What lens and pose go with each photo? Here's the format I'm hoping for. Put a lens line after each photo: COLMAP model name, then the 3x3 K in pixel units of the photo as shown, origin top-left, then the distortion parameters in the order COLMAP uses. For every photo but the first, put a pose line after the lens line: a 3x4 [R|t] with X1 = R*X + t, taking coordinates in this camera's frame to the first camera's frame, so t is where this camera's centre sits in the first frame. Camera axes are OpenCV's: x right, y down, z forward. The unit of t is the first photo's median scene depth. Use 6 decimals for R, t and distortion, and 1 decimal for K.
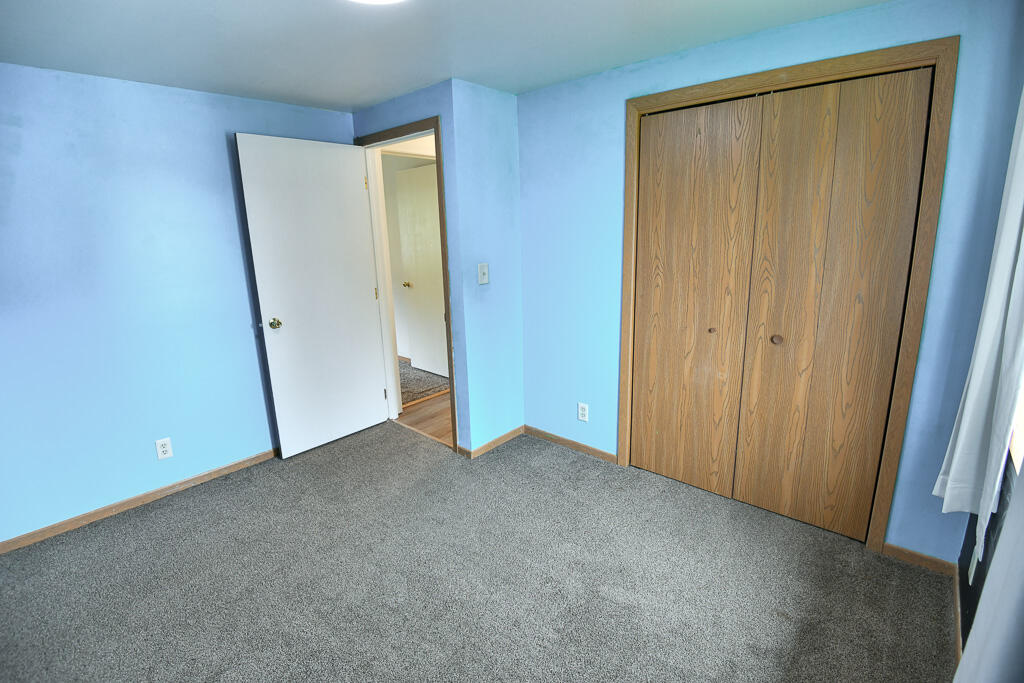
lens RADIAL K [[472.8, 0, 512.8], [0, 472.8, 331.3], [0, 0, 1]] dist [-0.002612, -0.025126]
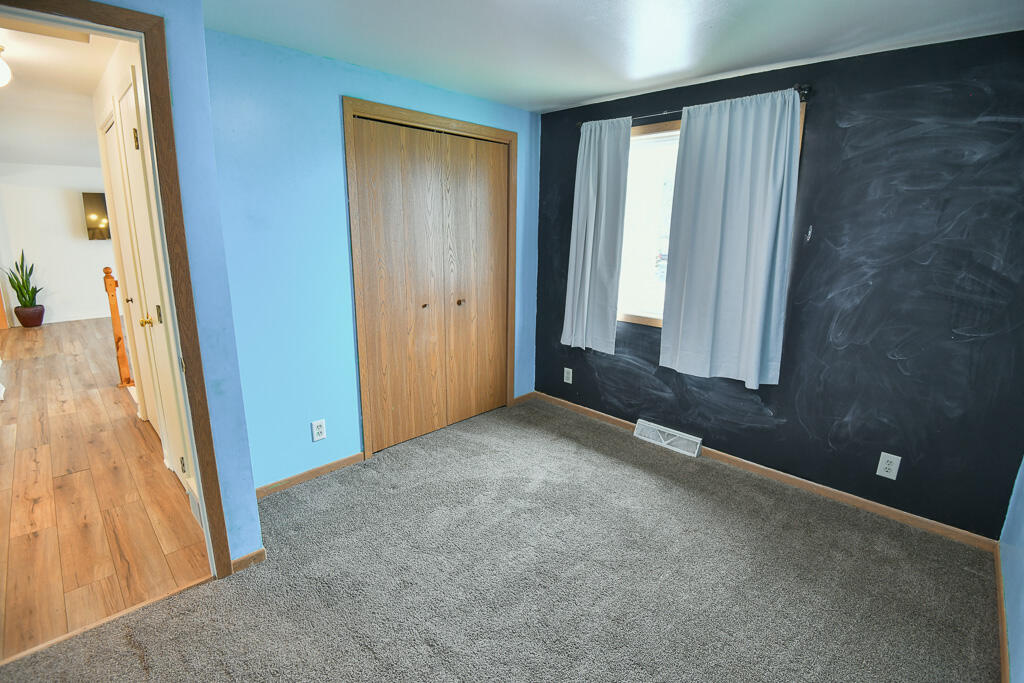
lens RADIAL K [[472.8, 0, 512.8], [0, 472.8, 331.3], [0, 0, 1]] dist [-0.002612, -0.025126]
pose [[0.041784, -0.184992, 0.981851, -0.883374], [0.202558, 0.963871, 0.172984, -0.114720], [-0.978378, 0.191654, 0.077747, 0.711581]]
